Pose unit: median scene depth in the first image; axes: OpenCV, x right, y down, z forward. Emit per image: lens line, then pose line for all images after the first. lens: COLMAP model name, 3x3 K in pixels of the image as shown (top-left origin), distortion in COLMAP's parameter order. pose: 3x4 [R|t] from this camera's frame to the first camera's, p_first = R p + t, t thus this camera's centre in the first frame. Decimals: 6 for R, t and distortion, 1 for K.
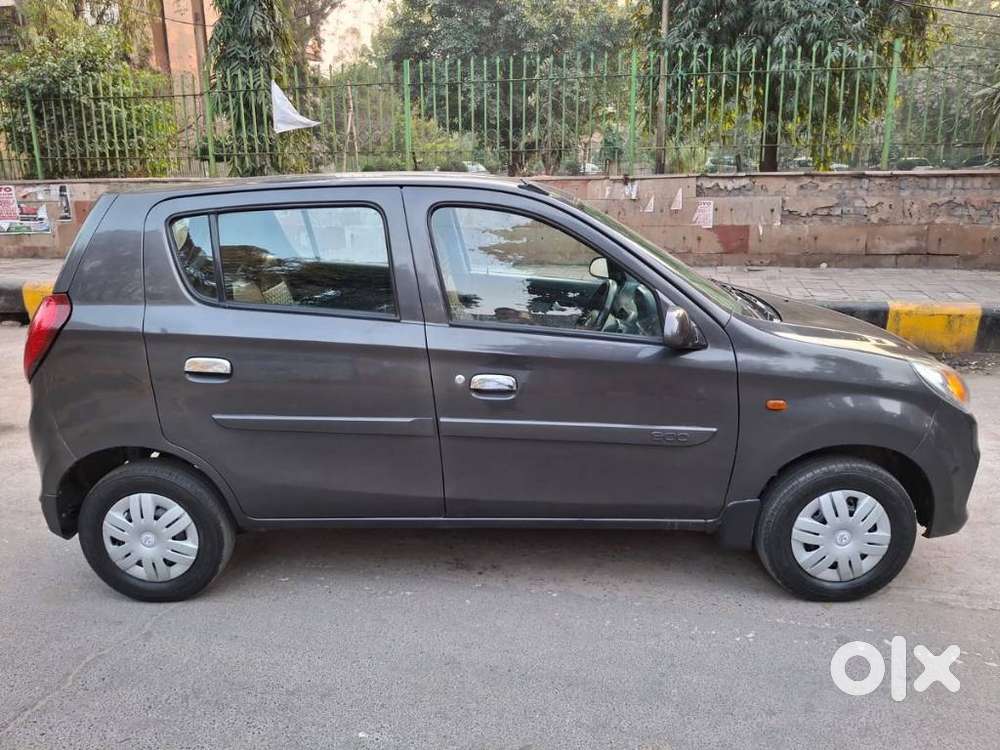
lens RADIAL K [[751.2, 0, 511.2], [0, 751.2, 375.0], [0, 0, 1]] dist [-0.004164, -0.011011]
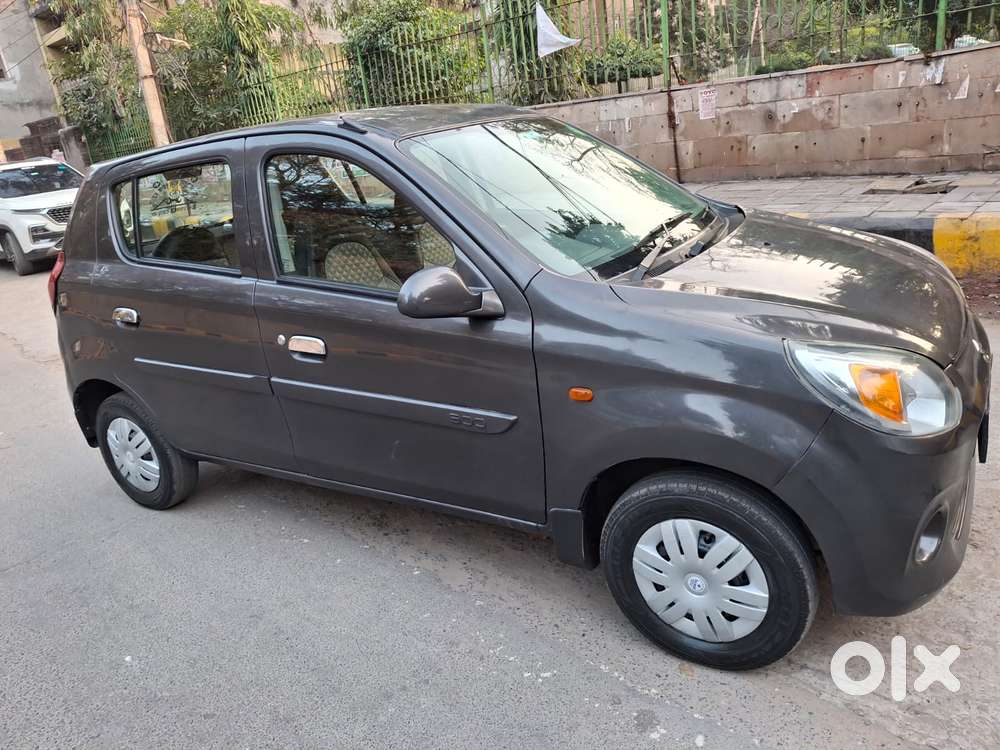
lens RADIAL K [[751.2, 0, 478.4], [0, 751.2, 375.2], [0, 0, 1]] dist [-0.004164, -0.011011]
pose [[0.852085, 0.076007, -0.517855, 0.181401], [-0.018985, 0.993237, 0.114543, -0.017835], [0.523059, -0.087768, 0.847765, 0.085258]]
